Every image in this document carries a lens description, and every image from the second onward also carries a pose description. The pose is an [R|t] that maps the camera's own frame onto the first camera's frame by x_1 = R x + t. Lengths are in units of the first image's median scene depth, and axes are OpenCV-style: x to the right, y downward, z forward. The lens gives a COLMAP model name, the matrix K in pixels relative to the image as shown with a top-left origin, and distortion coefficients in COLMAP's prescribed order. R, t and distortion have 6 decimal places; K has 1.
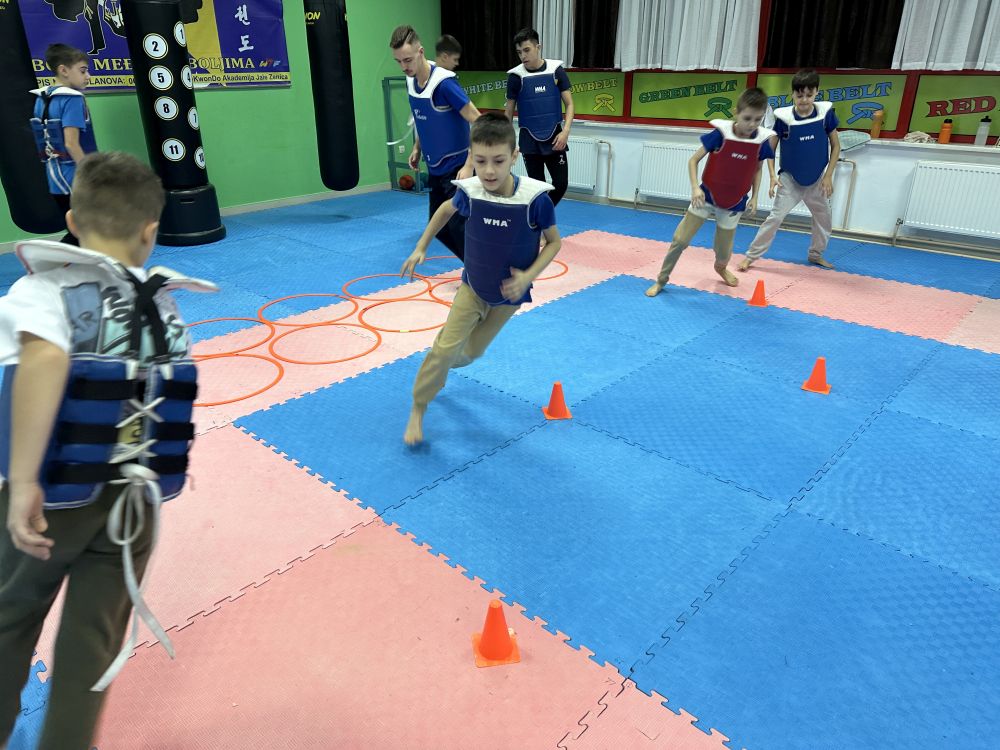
lens RADIAL K [[721.7, 0, 503.3], [0, 721.7, 386.5], [0, 0, 1]] dist [0.065840, -0.109958]
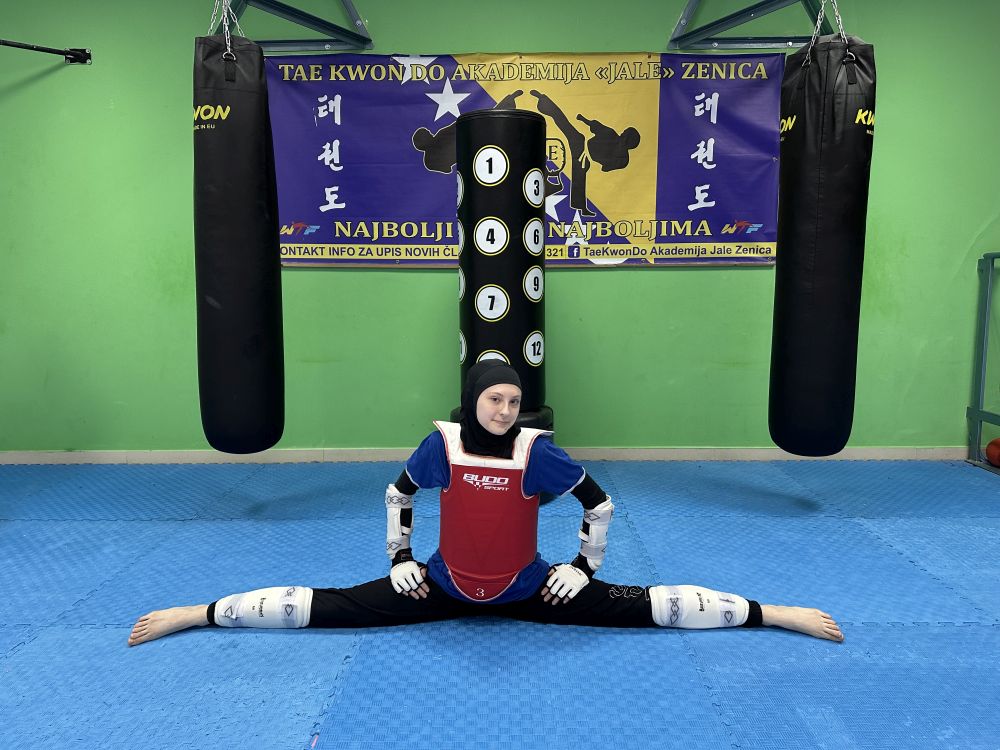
lens RADIAL K [[696.5, 0, 504.7], [0, 696.5, 371.1], [0, 0, 1]] dist [0.121034, -0.175915]
pose [[0.661307, 0.096766, -0.743848, -0.009635], [-0.311157, 0.937692, -0.154646, -0.191725], [0.682535, 0.333722, 0.650212, 0.550339]]
